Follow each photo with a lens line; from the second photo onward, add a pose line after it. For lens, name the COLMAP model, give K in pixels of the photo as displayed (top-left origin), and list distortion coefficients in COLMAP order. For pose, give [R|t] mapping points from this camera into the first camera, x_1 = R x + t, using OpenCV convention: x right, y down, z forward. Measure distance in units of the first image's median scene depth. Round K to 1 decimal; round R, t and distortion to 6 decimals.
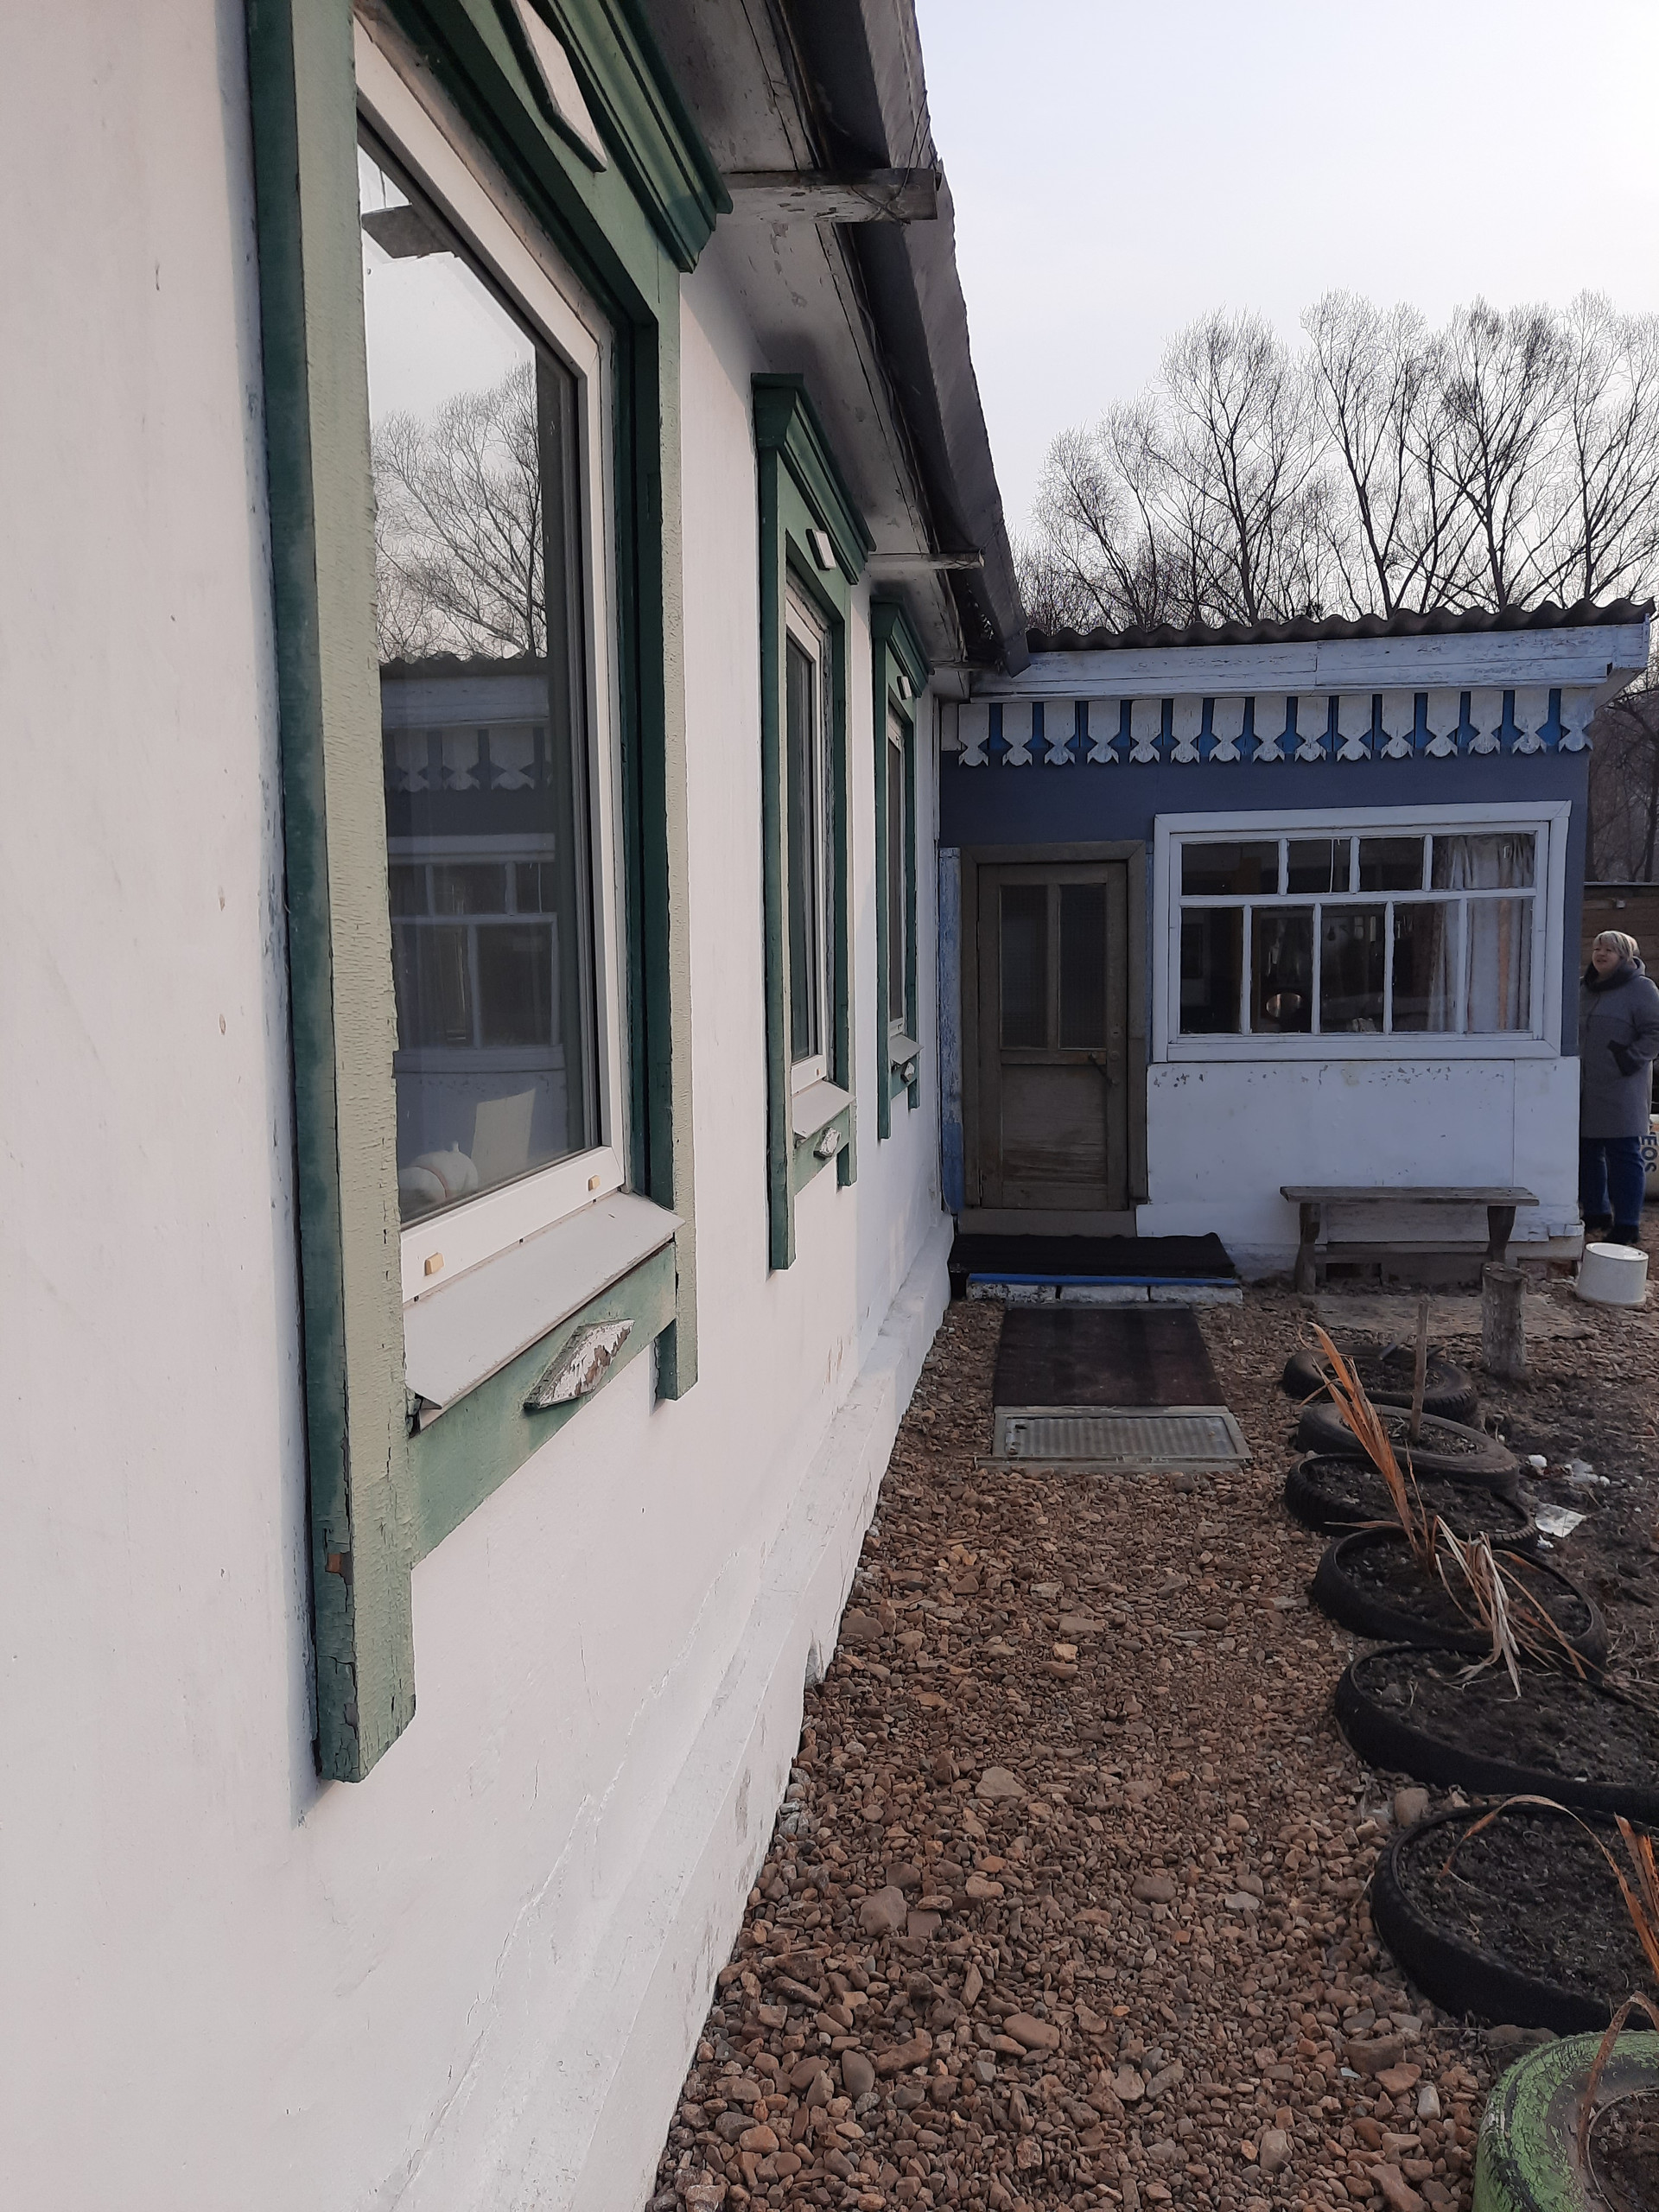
lens RADIAL K [[1612.7, 0, 829.5], [0, 1612.7, 1106.0], [0, 0, 1]] dist [0.025041, -0.006385]
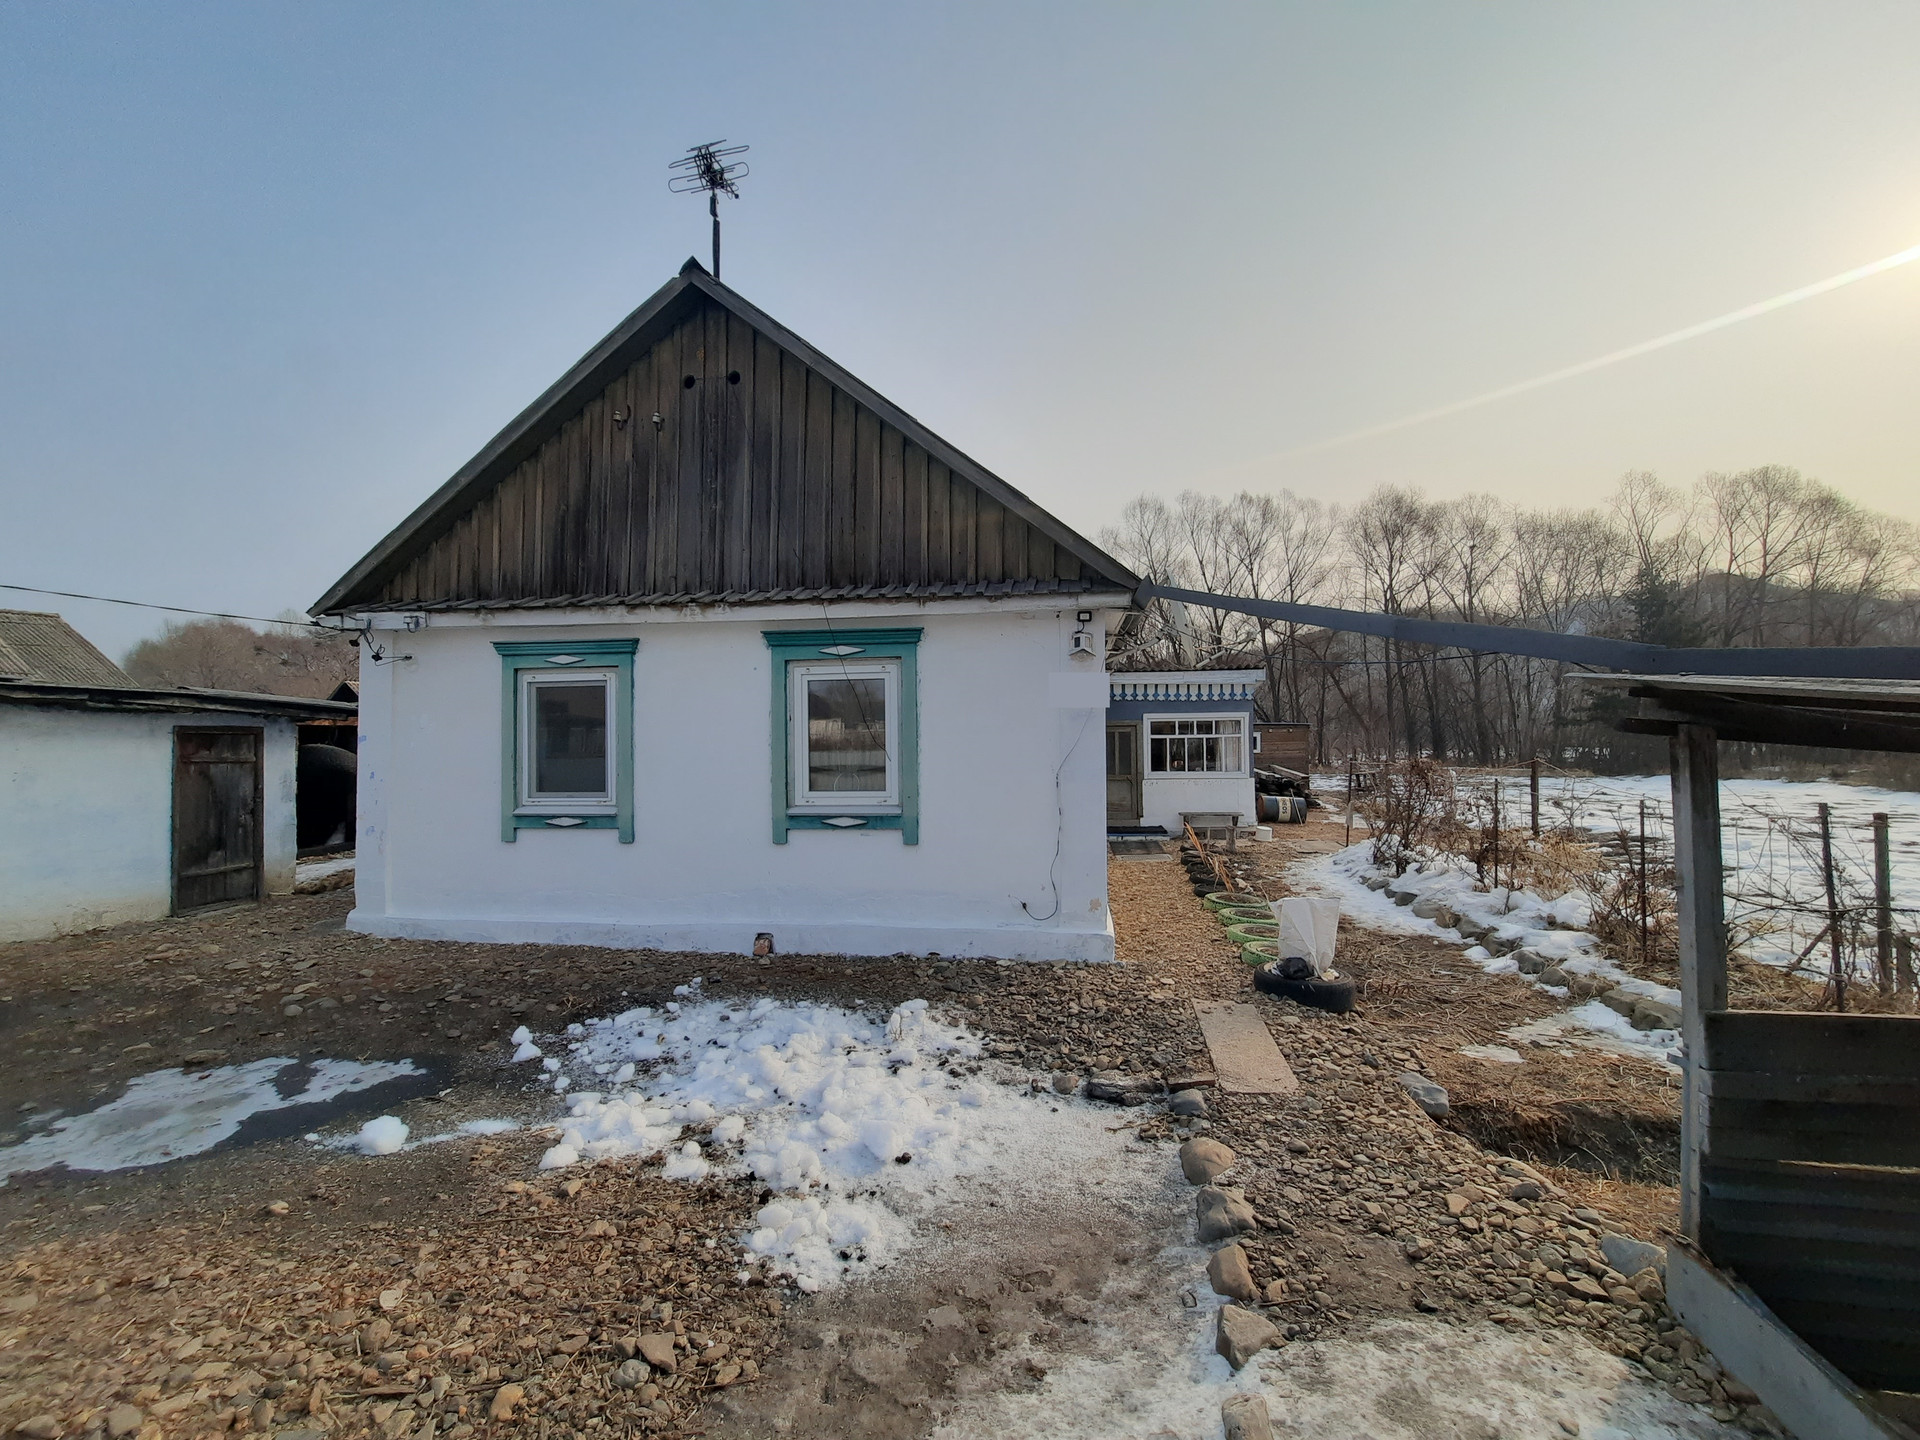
lens RADIAL K [[765.2, 0, 973.6], [0, 765.2, 727.8], [0, 0, 1]] dist [-0.001341, -0.011948]
pose [[0.999895, 0.002746, 0.014248, -0.211239], [-0.001144, 0.993790, -0.111265, 0.050686], [-0.014465, 0.111237, 0.993689, -0.739719]]
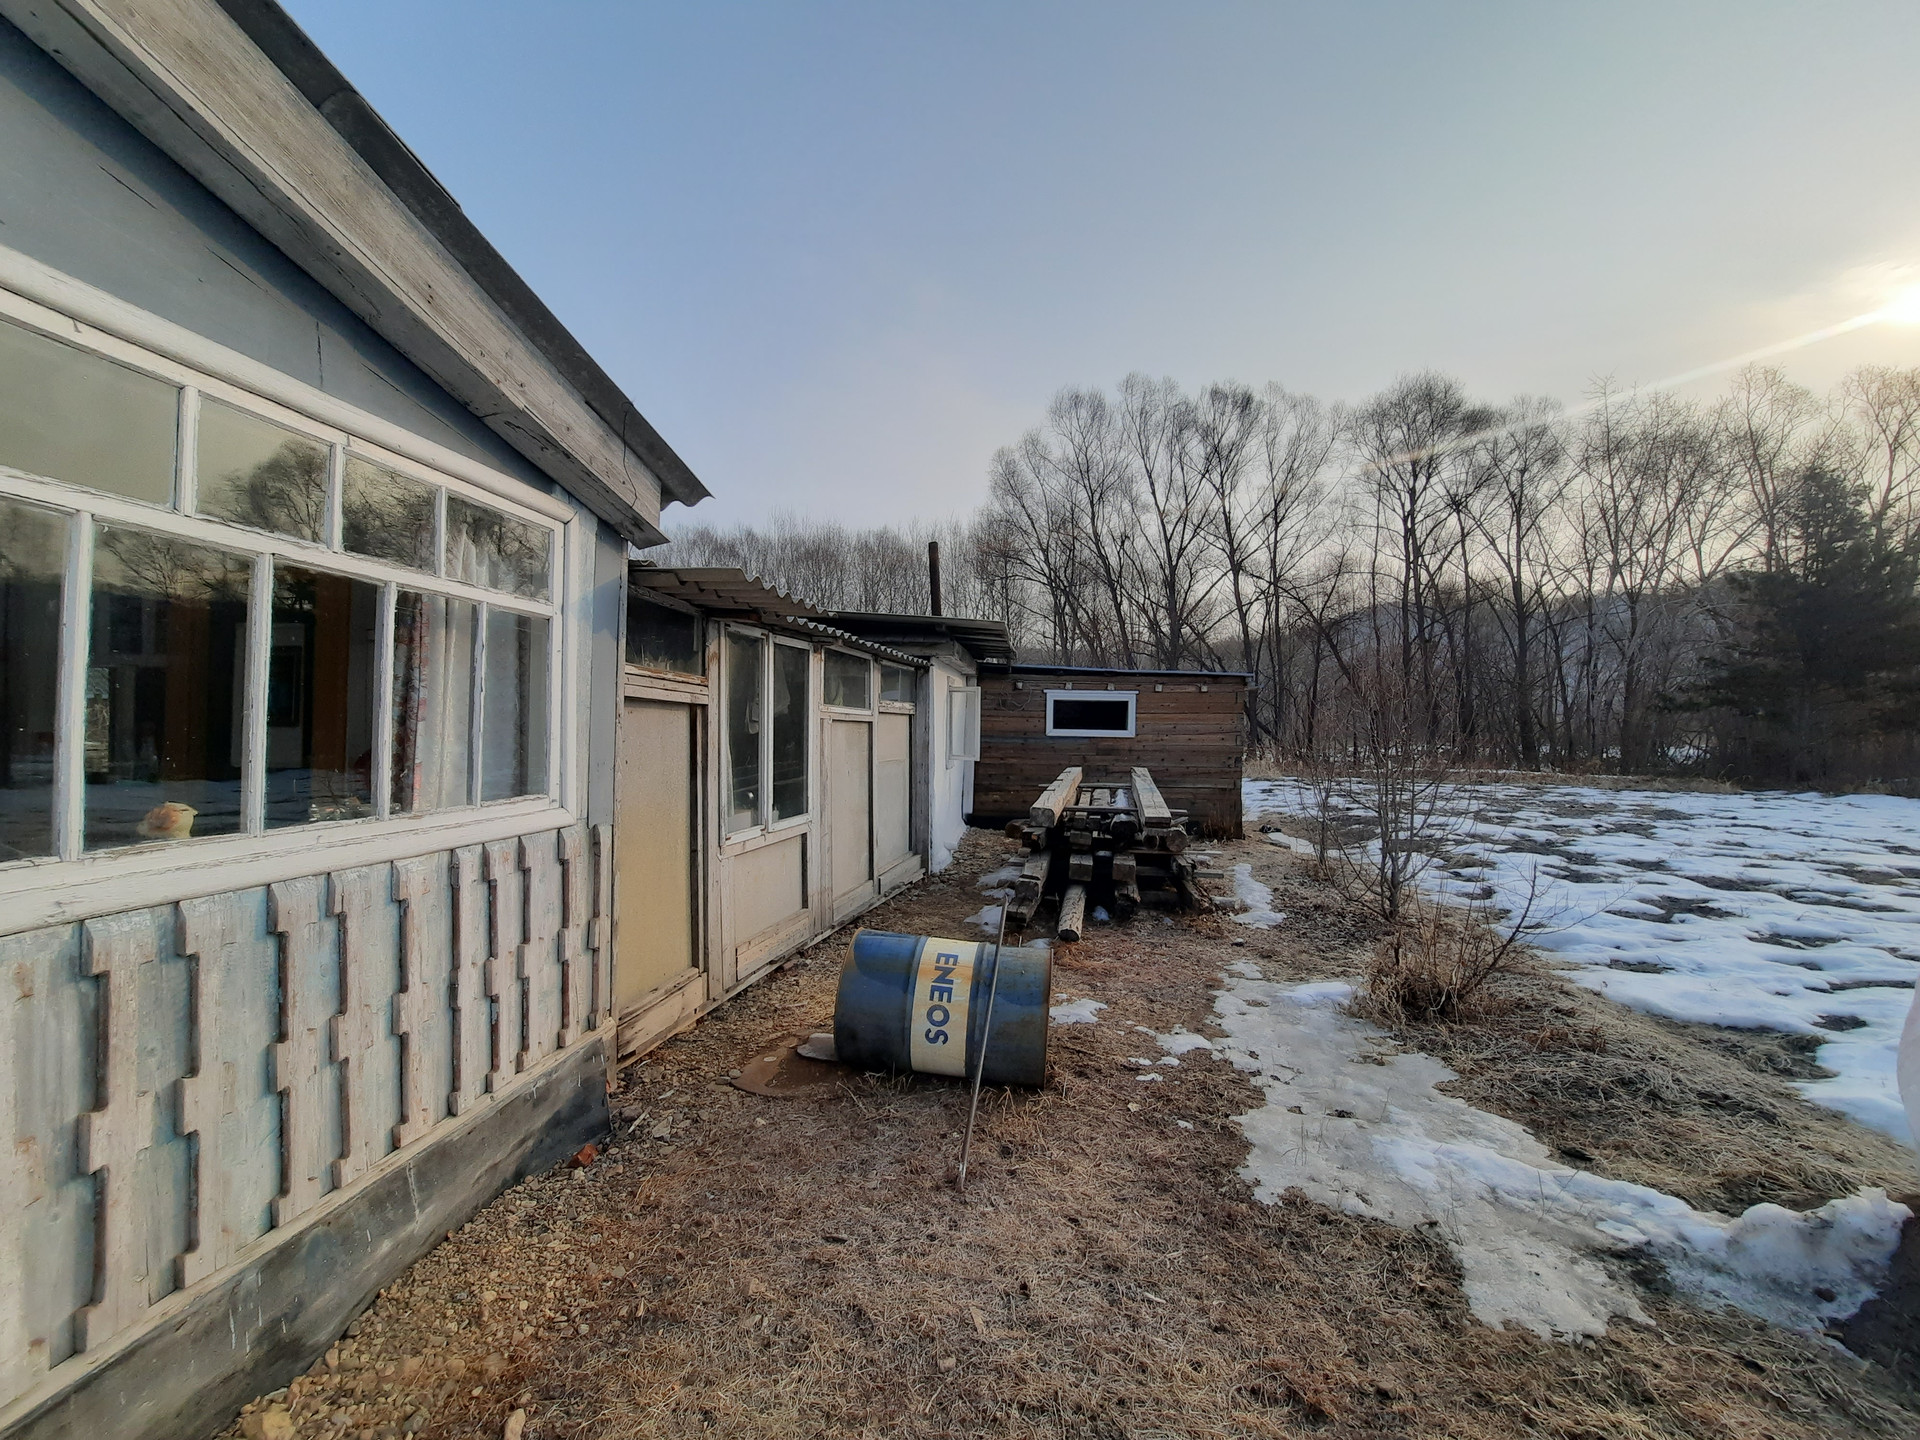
lens RADIAL K [[765.2, 0, 973.6], [0, 765.2, 727.8], [0, 0, 1]] dist [-0.001341, -0.011948]
pose [[0.999599, 0.026827, 0.009098, 0.624568], [-0.025891, 0.995526, -0.090876, -0.069909], [-0.011495, 0.090604, 0.995821, 0.829546]]
